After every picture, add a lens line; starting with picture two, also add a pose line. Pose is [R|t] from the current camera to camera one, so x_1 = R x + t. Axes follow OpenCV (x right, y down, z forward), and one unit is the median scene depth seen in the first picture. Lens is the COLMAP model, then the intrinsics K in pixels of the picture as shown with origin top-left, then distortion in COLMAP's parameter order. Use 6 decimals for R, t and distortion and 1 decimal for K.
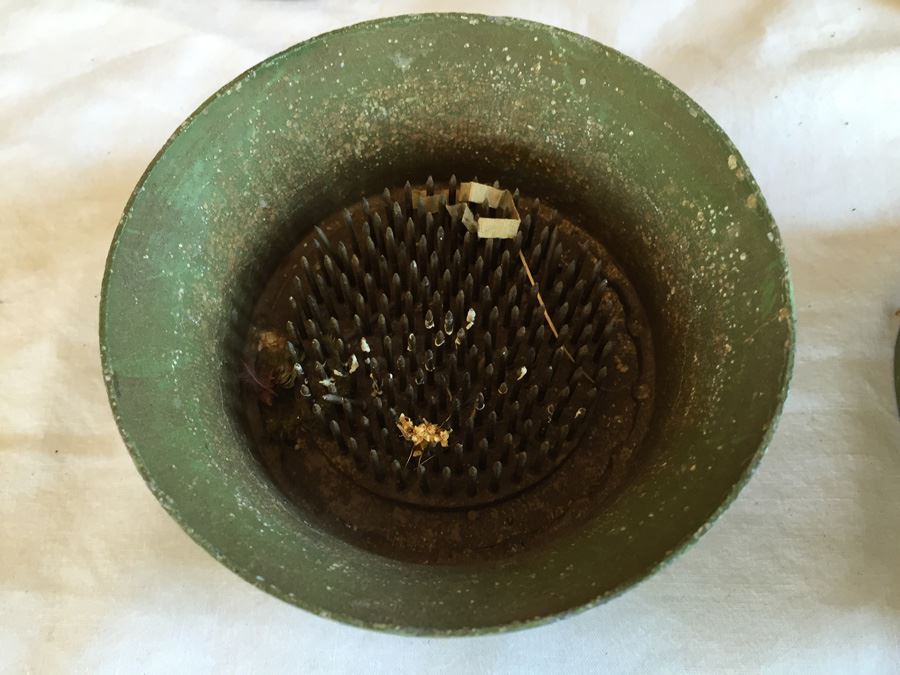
lens RADIAL K [[783.1, 0, 446.1], [0, 783.1, 334.4], [0, 0, 1]] dist [0.054778, -0.120392]
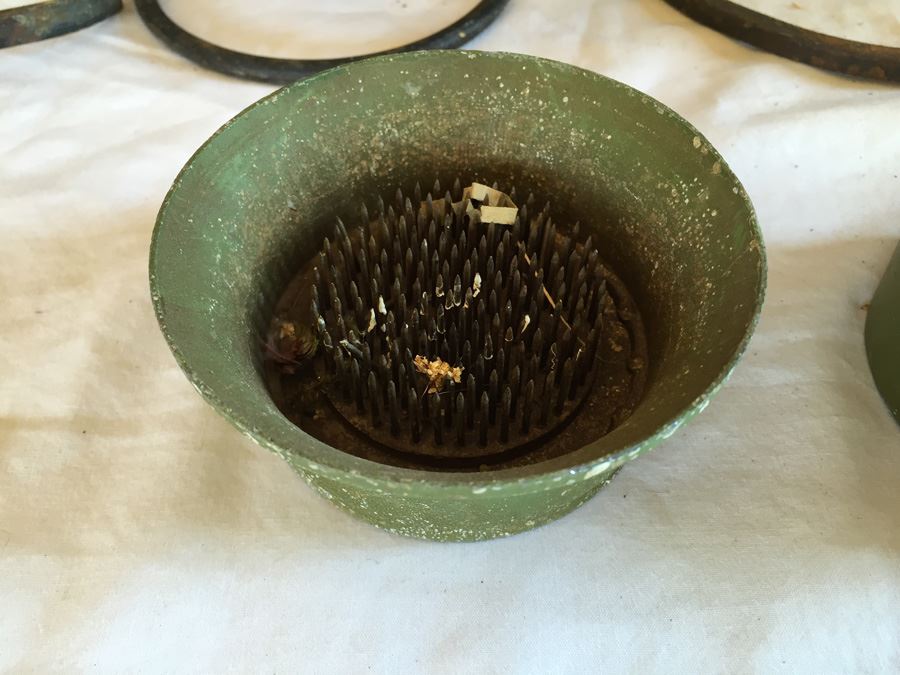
lens RADIAL K [[783.1, 0, 445.6], [0, 783.1, 341.9], [0, 0, 1]] dist [0.054778, -0.120392]
pose [[0.999710, -0.016224, 0.017770, -0.033232], [0.020074, 0.969541, -0.244107, 0.317230], [-0.013268, 0.244393, 0.969586, -0.054302]]
